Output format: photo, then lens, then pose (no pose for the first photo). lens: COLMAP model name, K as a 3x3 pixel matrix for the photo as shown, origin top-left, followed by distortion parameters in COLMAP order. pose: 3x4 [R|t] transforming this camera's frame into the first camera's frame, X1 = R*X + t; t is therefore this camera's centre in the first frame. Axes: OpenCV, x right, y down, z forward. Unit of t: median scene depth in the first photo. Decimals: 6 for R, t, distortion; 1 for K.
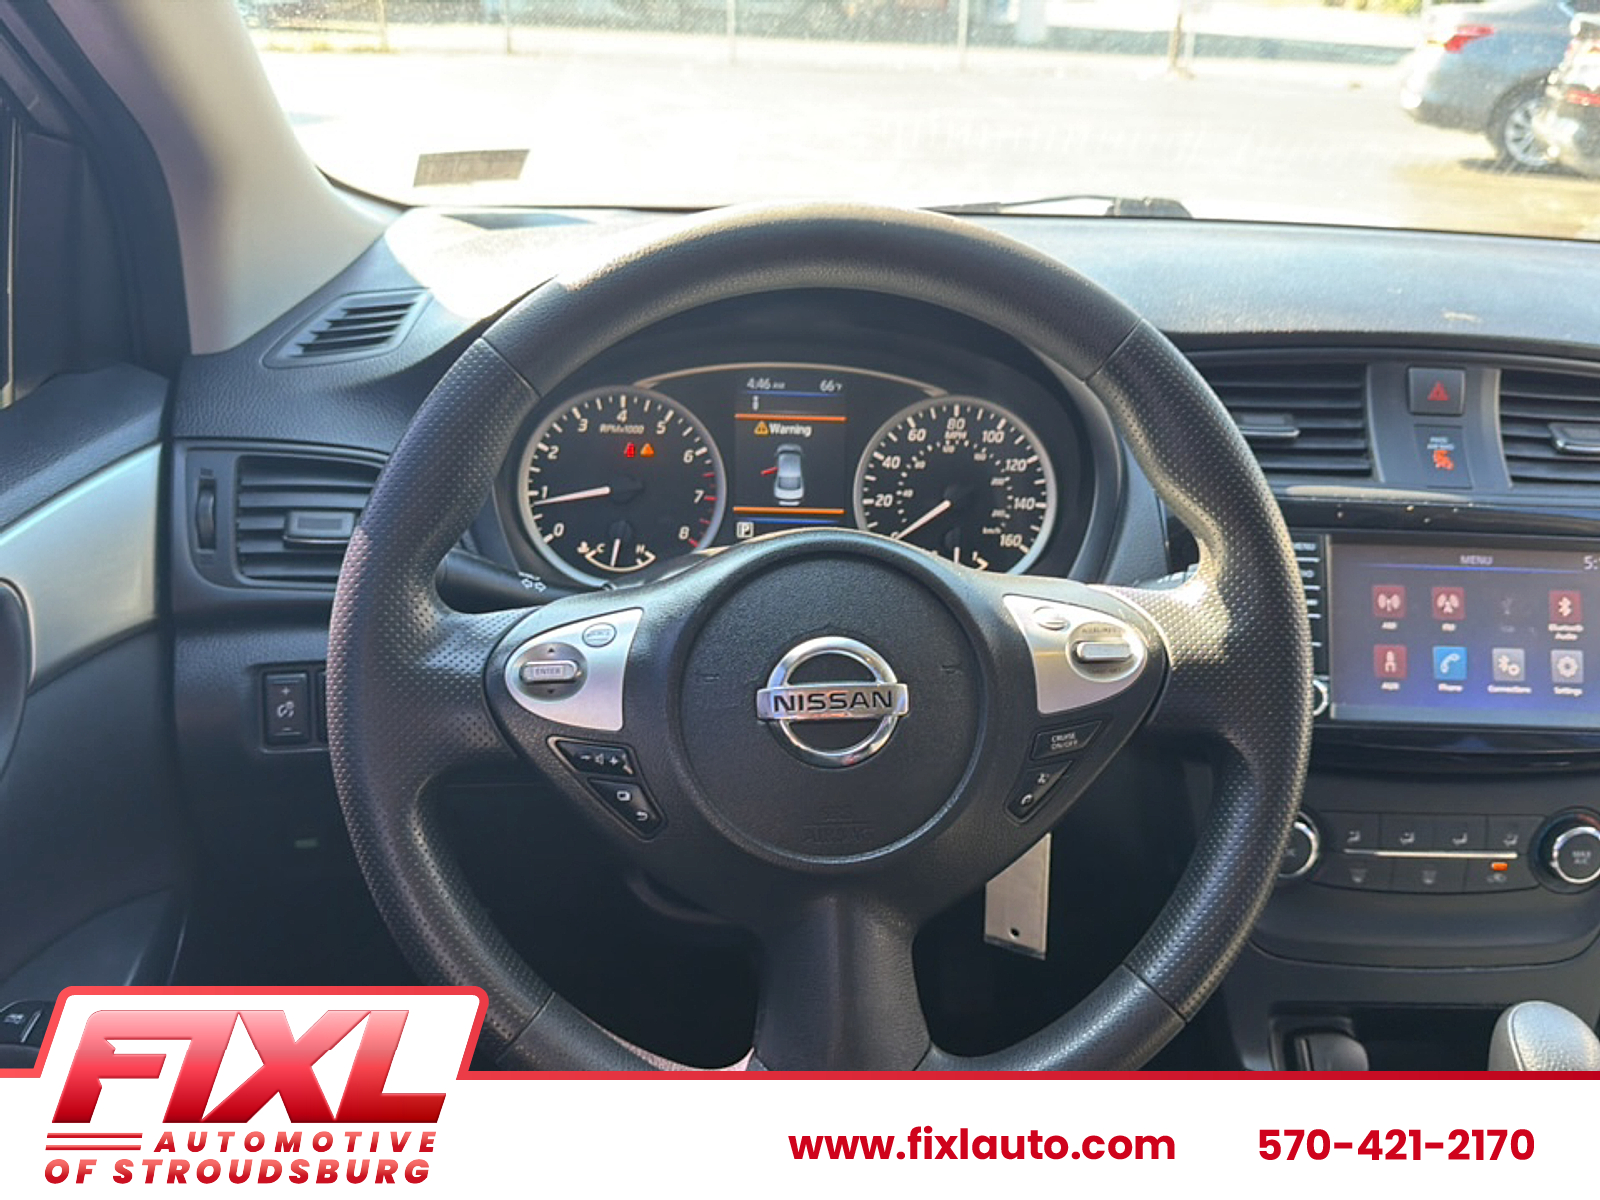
lens RADIAL K [[1490.6, 0, 800.0], [0, 1490.6, 600.0], [0, 0, 1]] dist [0.163824, -0.428679]
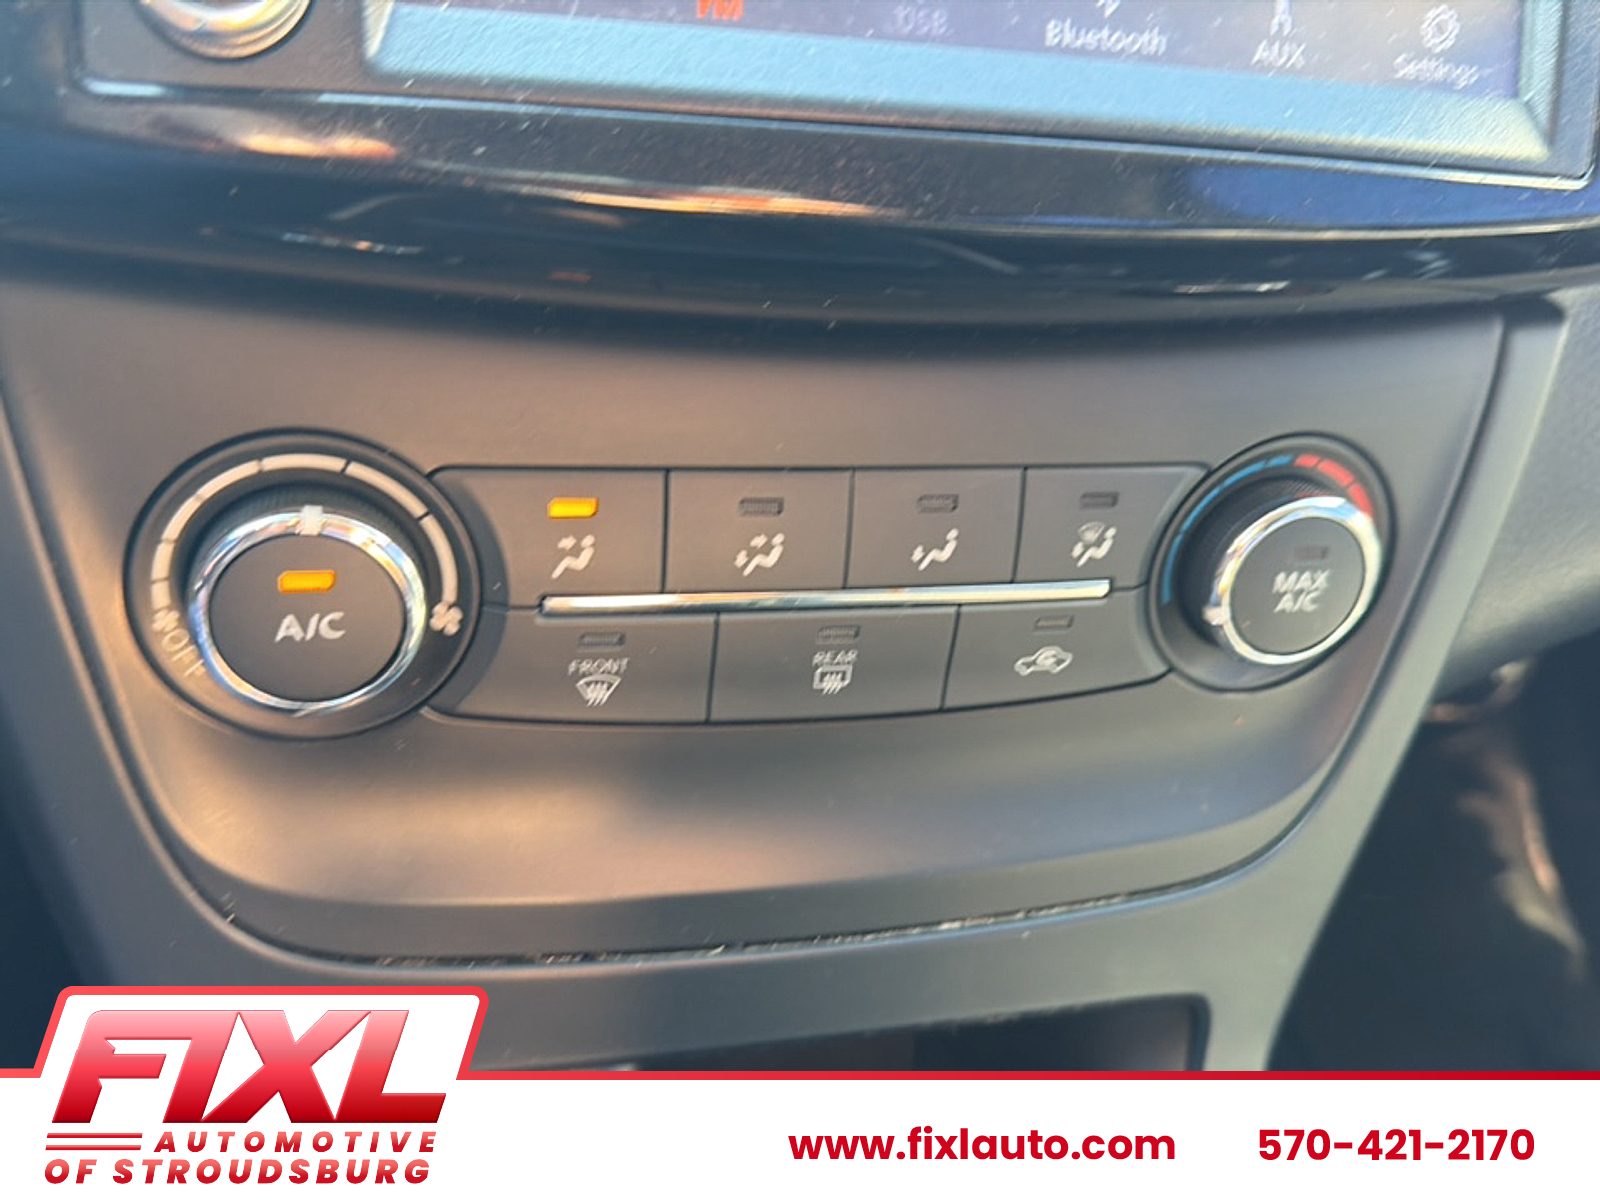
lens RADIAL K [[1490.6, 0, 800.0], [0, 1490.6, 600.0], [0, 0, 1]] dist [0.163824, -0.428679]
pose [[0.969152, -0.045139, 0.242294, 0.332960], [-0.015988, 0.969501, 0.244567, 0.094368], [-0.245944, -0.240896, 0.938872, 0.714584]]
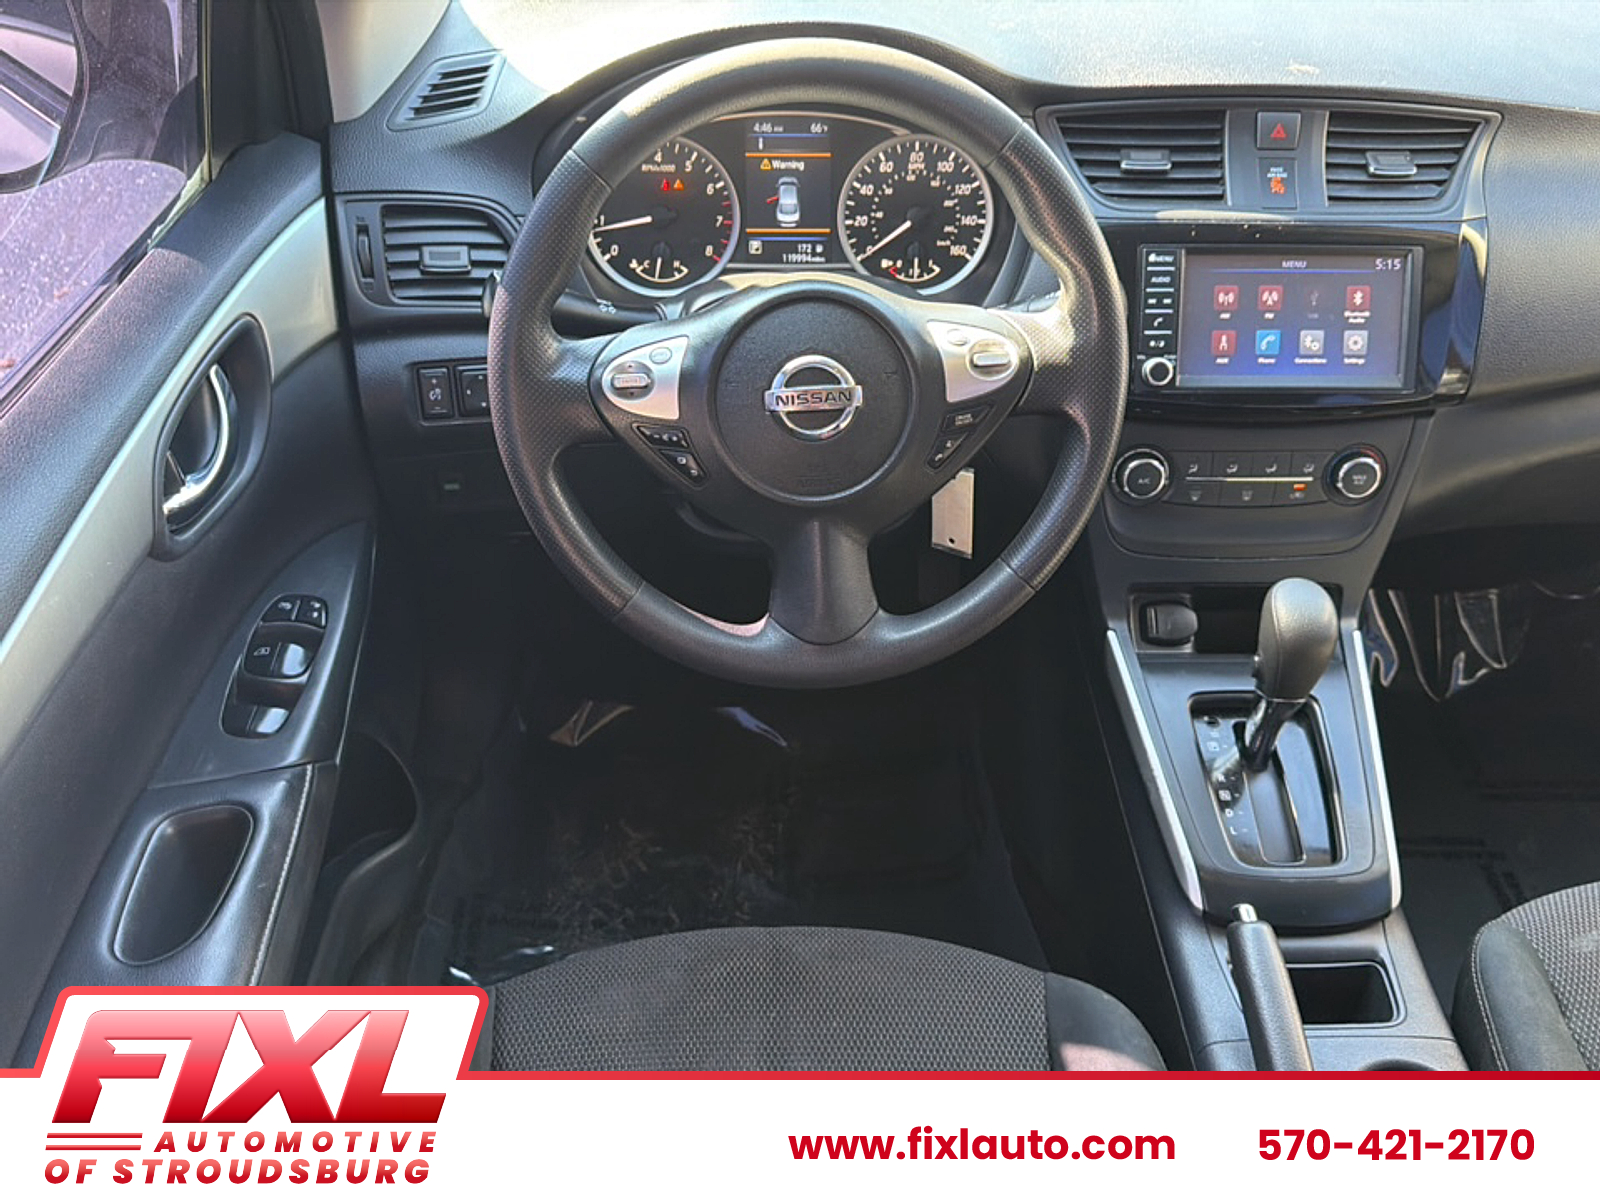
lens RADIAL K [[1390.0, 0, 800.0], [0, 1390.0, 600.0], [0, 0, 1]] dist [0.153092, -0.325166]
pose [[0.999747, -0.017013, -0.014696, 0.016493], [0.020170, 0.967475, 0.252161, -0.061316], [0.009928, -0.252393, 0.967574, -0.295279]]
